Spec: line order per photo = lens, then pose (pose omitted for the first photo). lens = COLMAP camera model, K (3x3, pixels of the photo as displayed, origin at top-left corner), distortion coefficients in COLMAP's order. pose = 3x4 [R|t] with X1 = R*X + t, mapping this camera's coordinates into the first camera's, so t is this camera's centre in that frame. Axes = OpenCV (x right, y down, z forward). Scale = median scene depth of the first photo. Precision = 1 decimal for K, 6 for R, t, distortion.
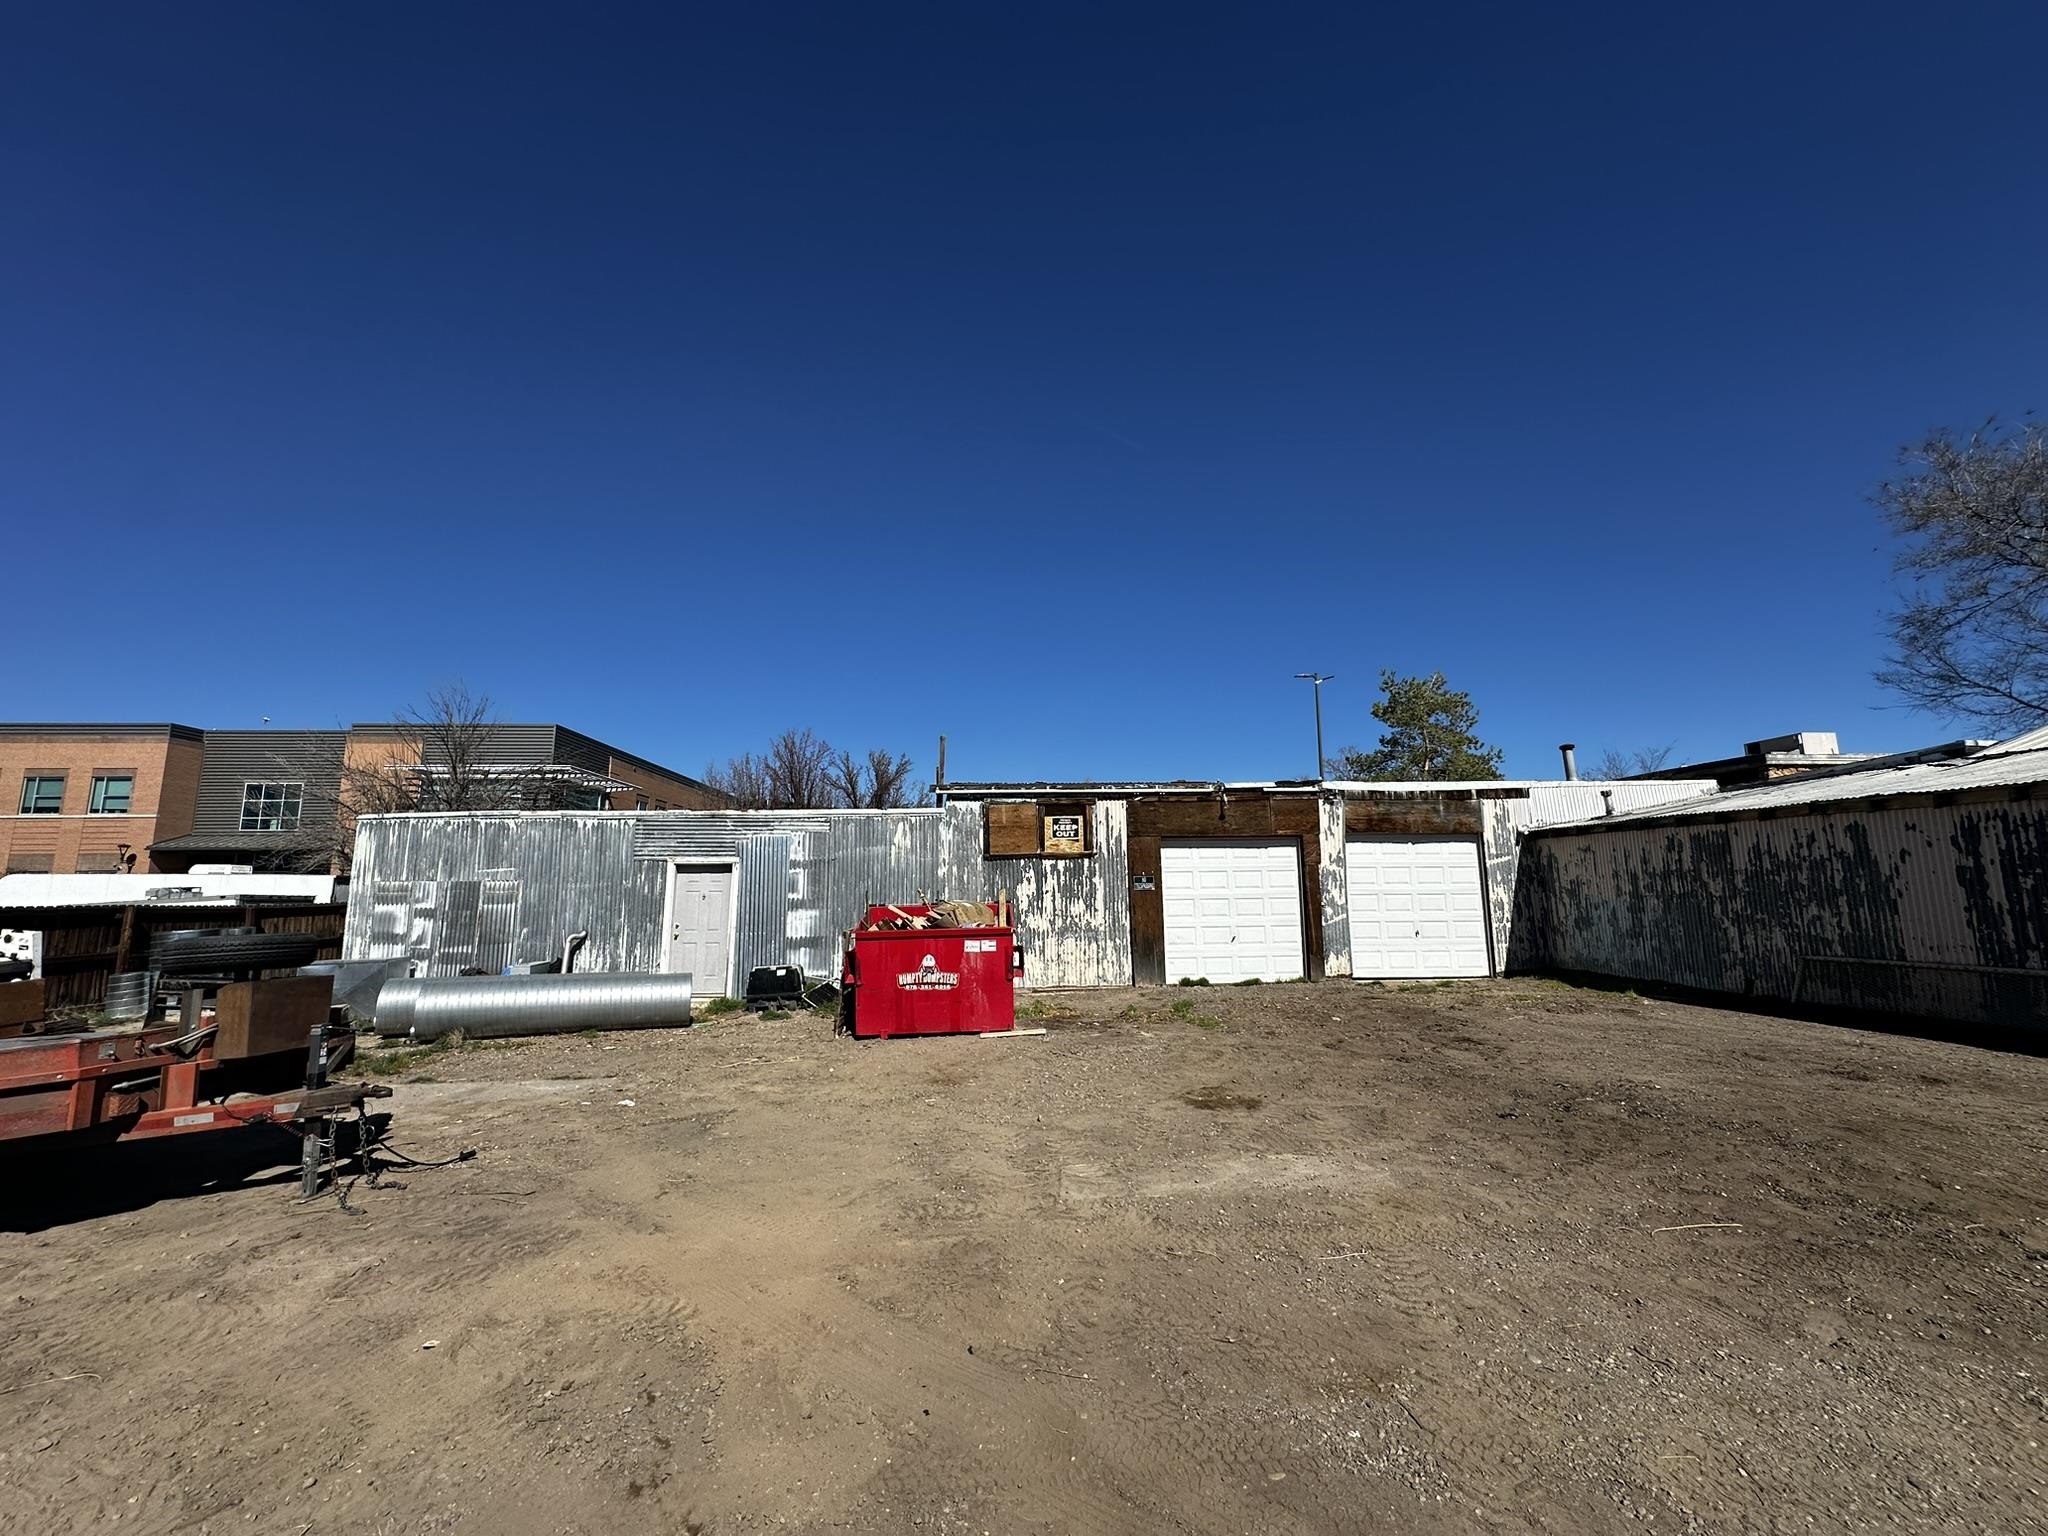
lens RADIAL K [[806.6, 0, 1024.0], [0, 806.6, 768.0], [0, 0, 1]] dist [-0.000389, -0.000094]
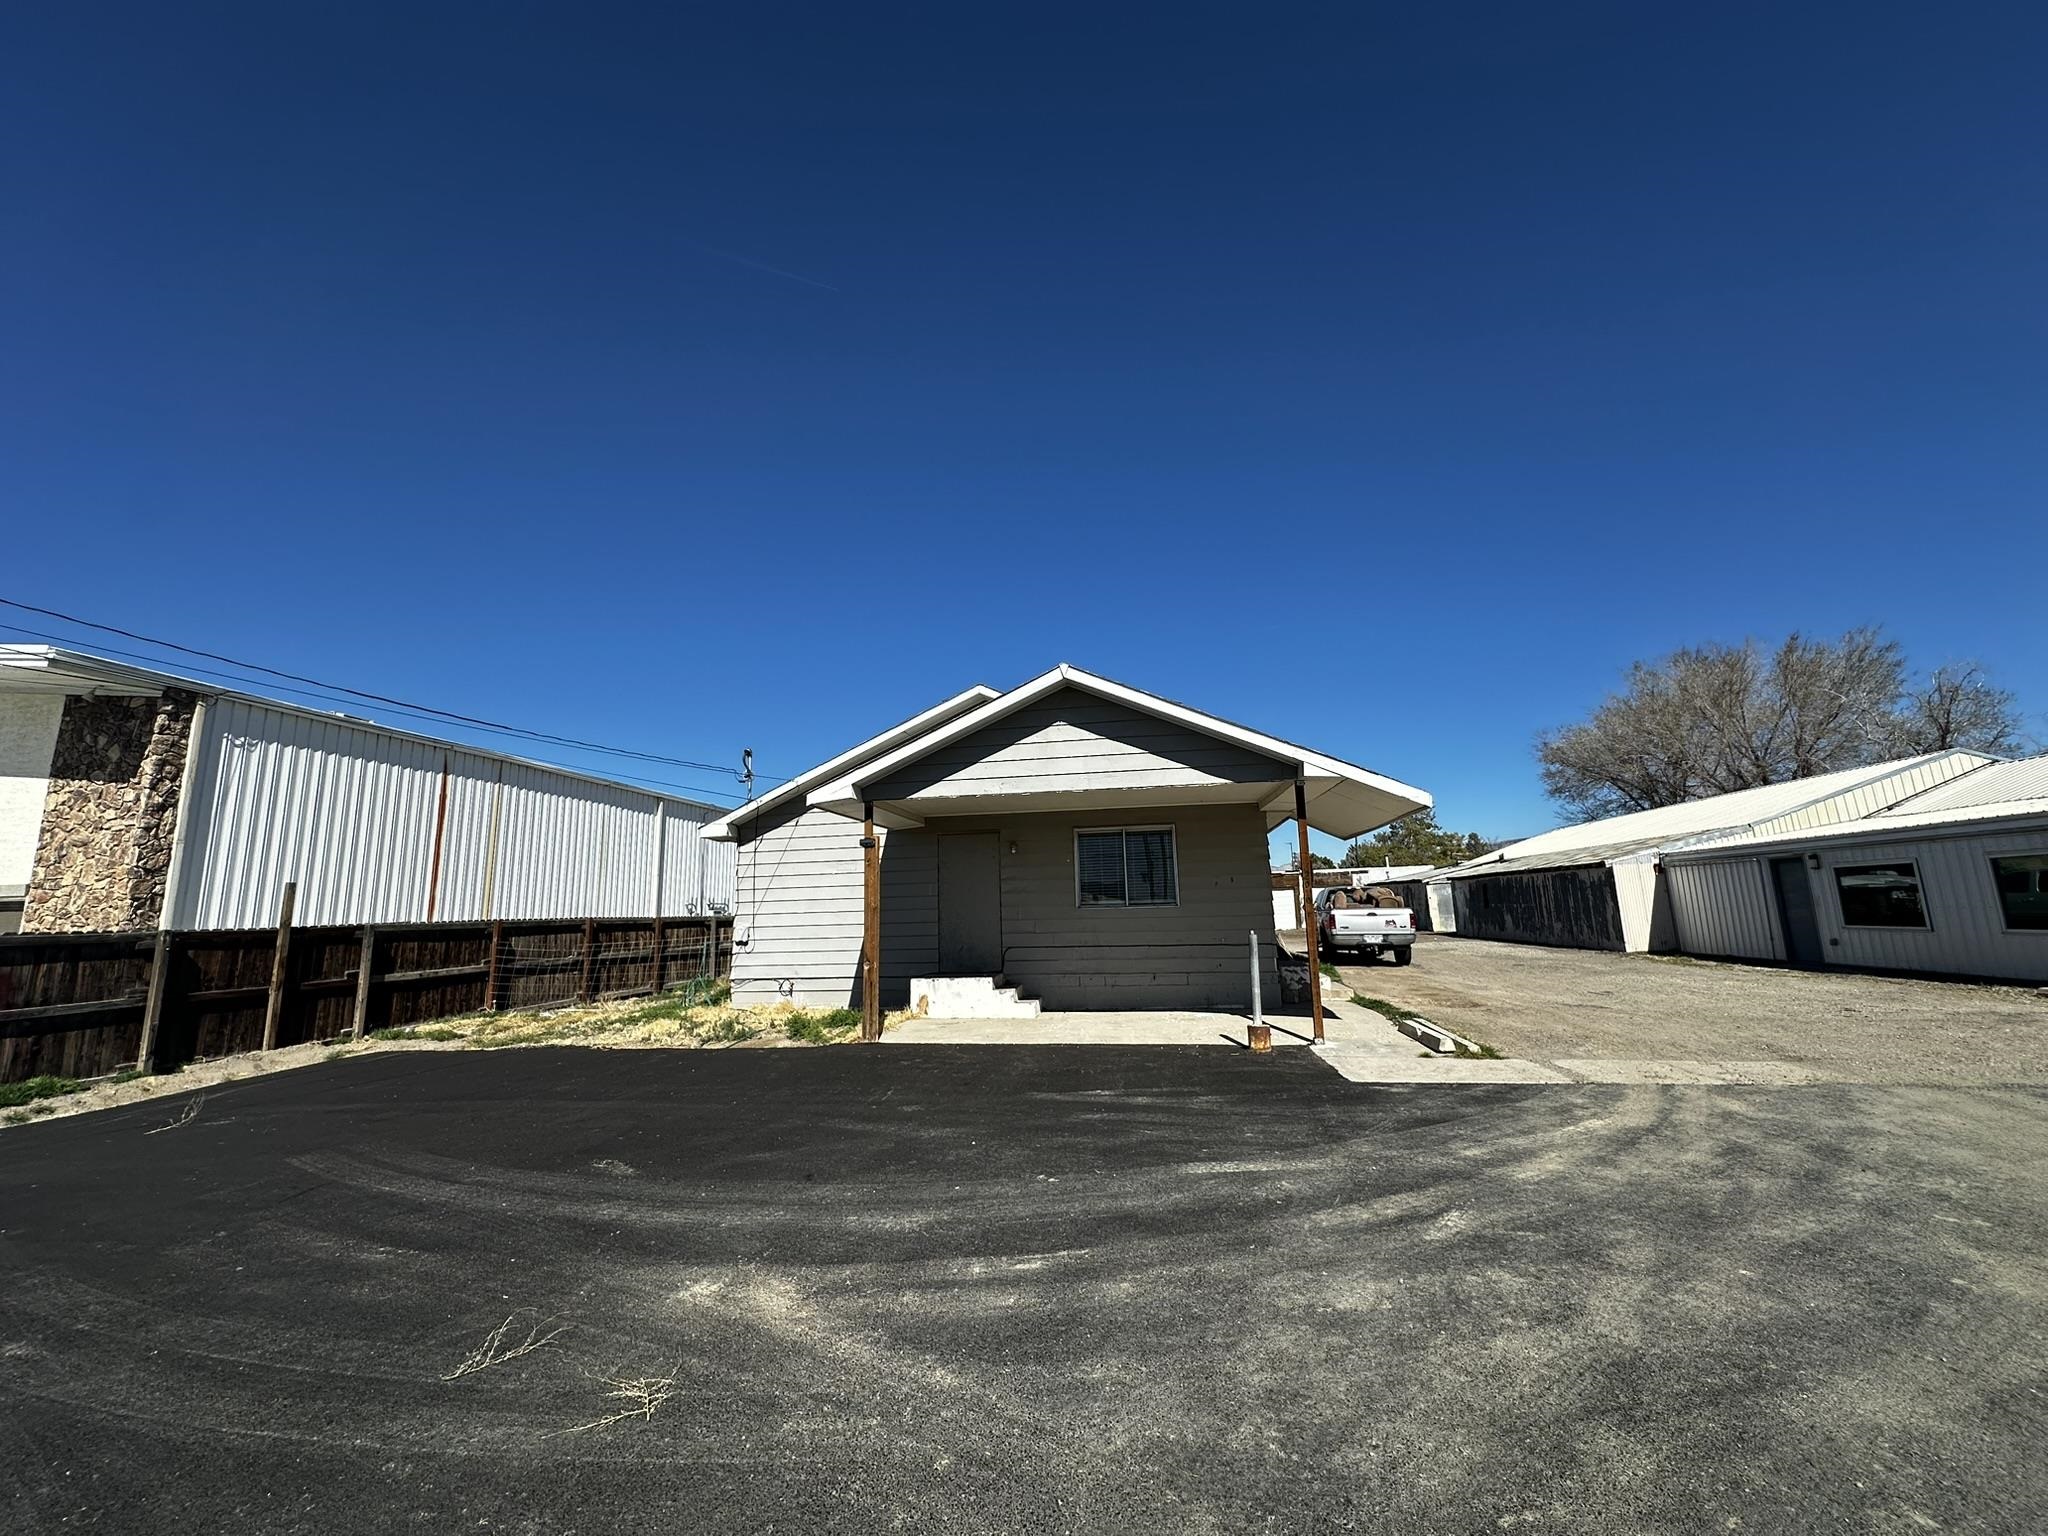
lens RADIAL K [[813.2, 0, 1024.0], [0, 813.2, 768.0], [0, 0, 1]] dist [-0.001540, -0.000474]
pose [[0.977800, -0.052863, -0.202764, -0.043835], [0.047527, 0.998386, -0.031095, -0.353663], [0.204080, 0.020768, 0.978734, -2.523422]]
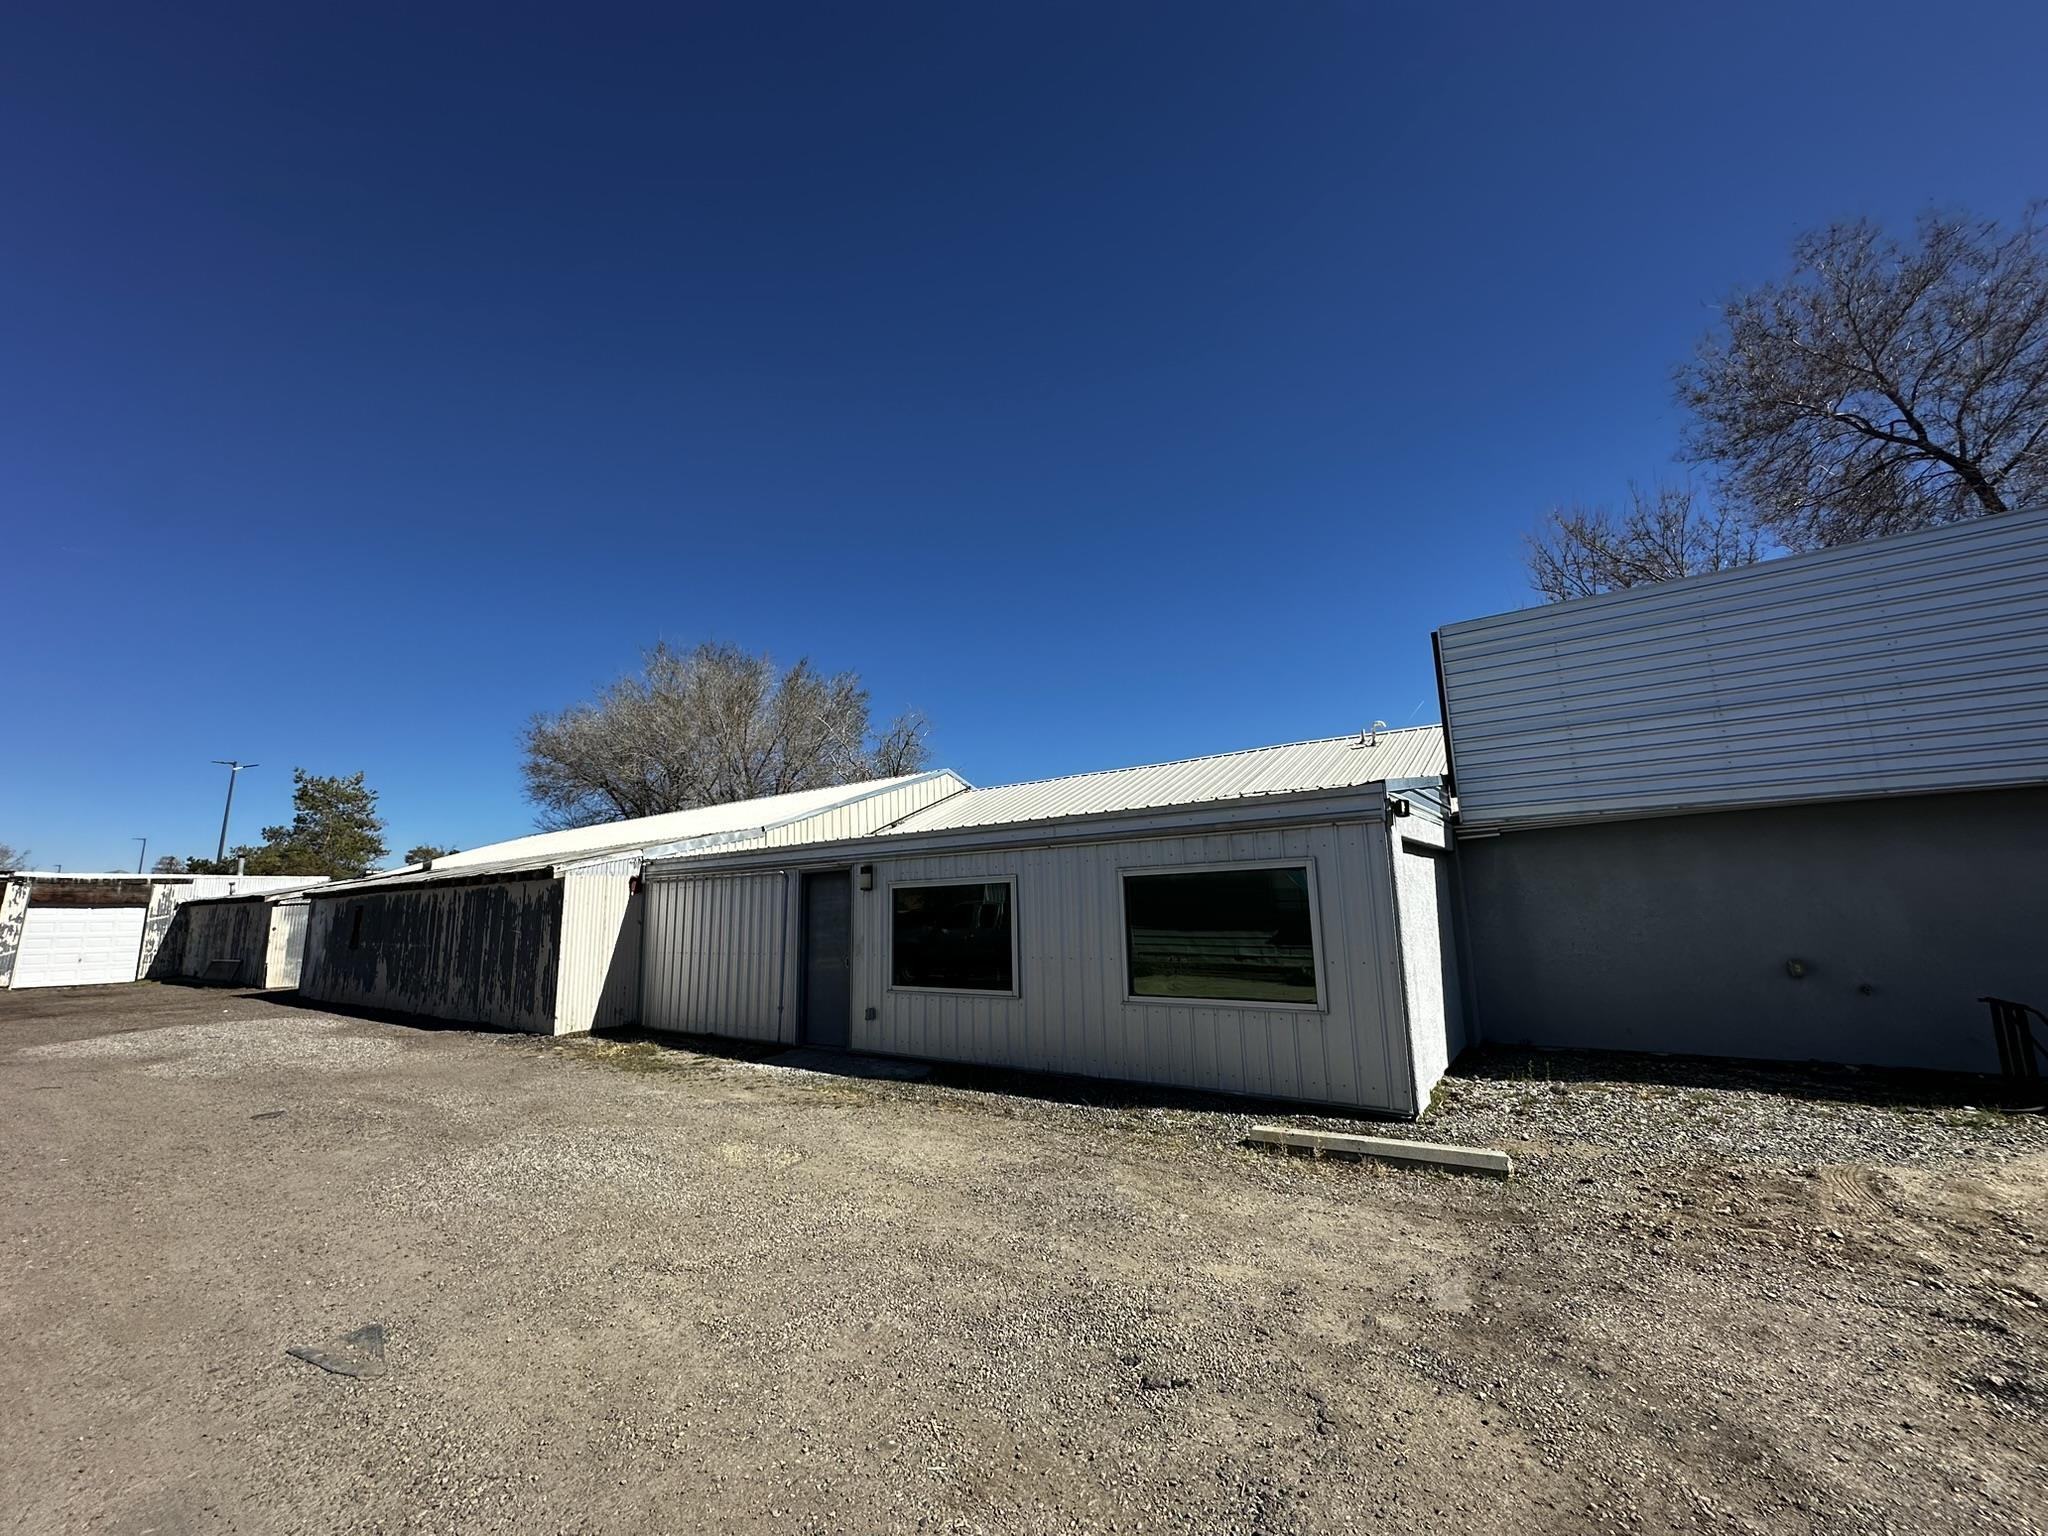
lens RADIAL K [[813.2, 0, 1024.0], [0, 813.2, 768.0], [0, 0, 1]] dist [-0.001540, -0.000474]
pose [[0.626341, 0.132086, 0.768277, 0.358137], [-0.096060, 0.991107, -0.092082, -0.243516], [-0.773608, -0.016126, 0.633460, -1.692319]]
